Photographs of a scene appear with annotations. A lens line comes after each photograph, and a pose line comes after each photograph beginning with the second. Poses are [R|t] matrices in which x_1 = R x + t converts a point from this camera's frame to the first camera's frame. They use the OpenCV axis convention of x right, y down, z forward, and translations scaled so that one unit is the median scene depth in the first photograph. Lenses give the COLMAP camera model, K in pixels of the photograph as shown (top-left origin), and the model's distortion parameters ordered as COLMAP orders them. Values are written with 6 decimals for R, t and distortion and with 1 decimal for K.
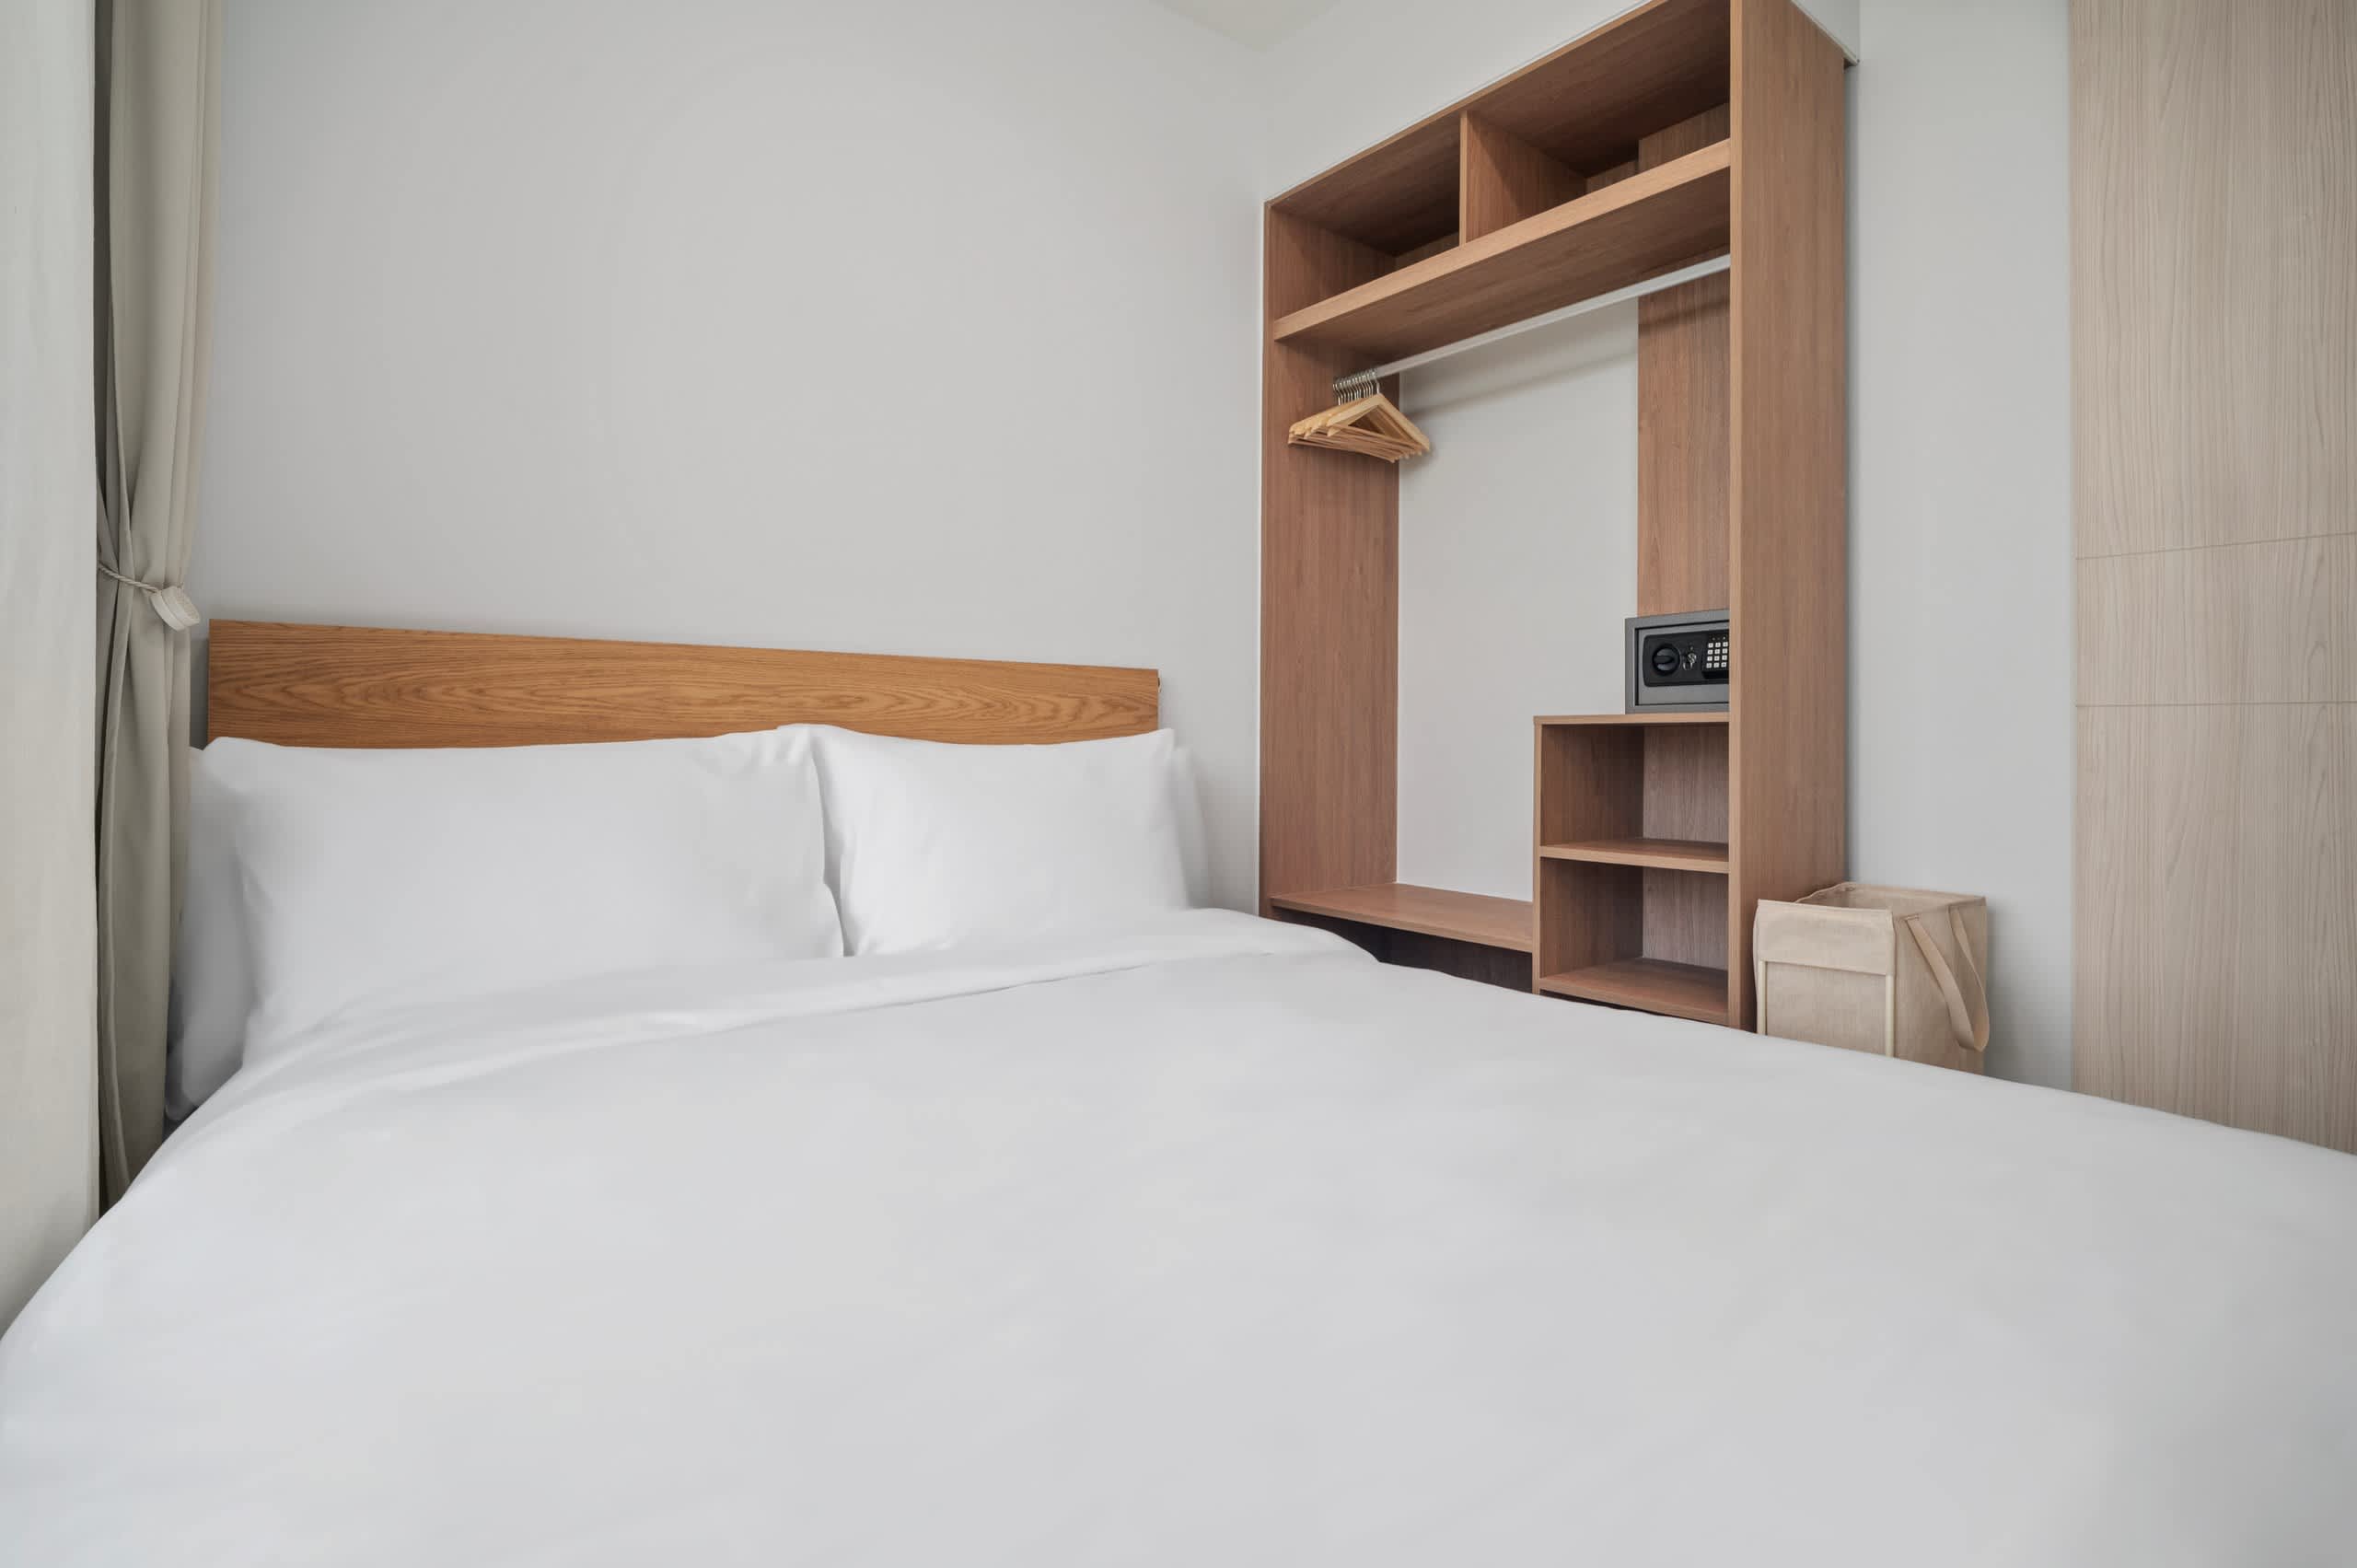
lens RADIAL K [[1118.5, 0, 1177.1], [0, 1118.5, 757.2], [0, 0, 1]] dist [-0.001561, -0.000634]
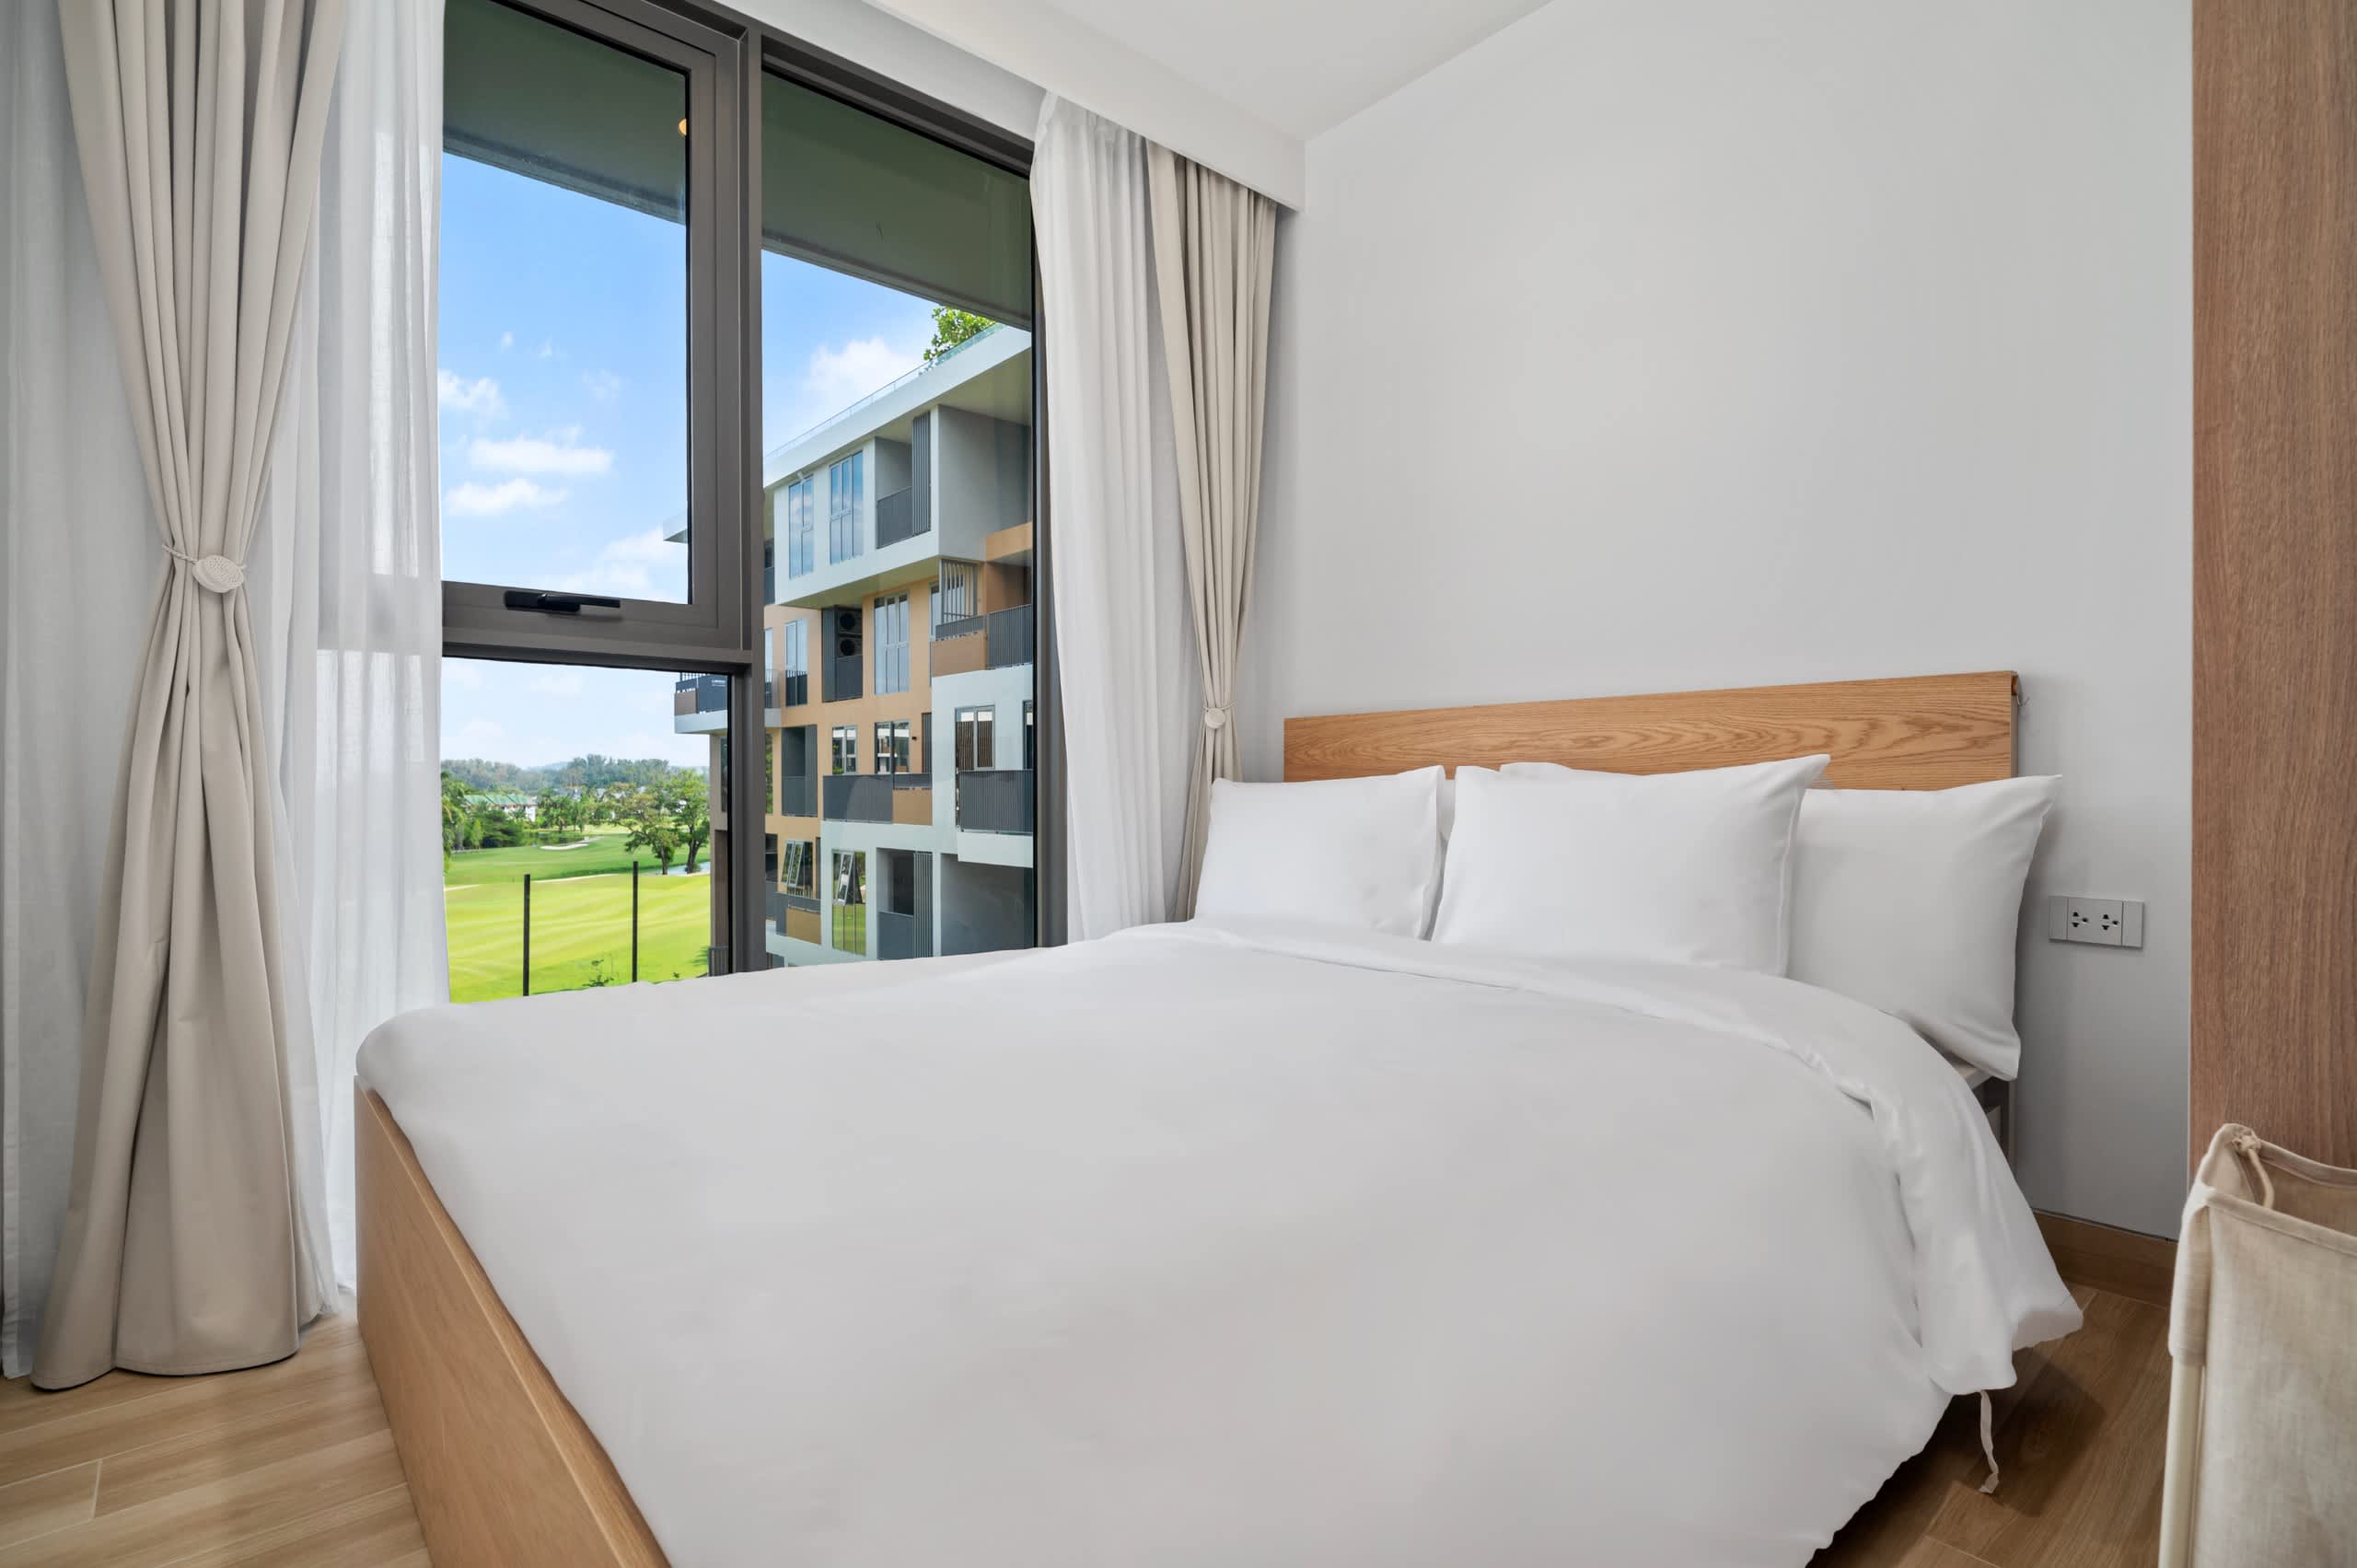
lens RADIAL K [[1129.6, 0, 1178.5], [0, 1129.6, 784.0], [0, 0, 1]] dist [0.000271, -0.000065]
pose [[0.008268, -0.003401, -0.999960, 0.820510], [-0.010557, 0.999938, -0.003488, 0.002092], [0.999910, 0.010585, 0.008232, 0.553511]]
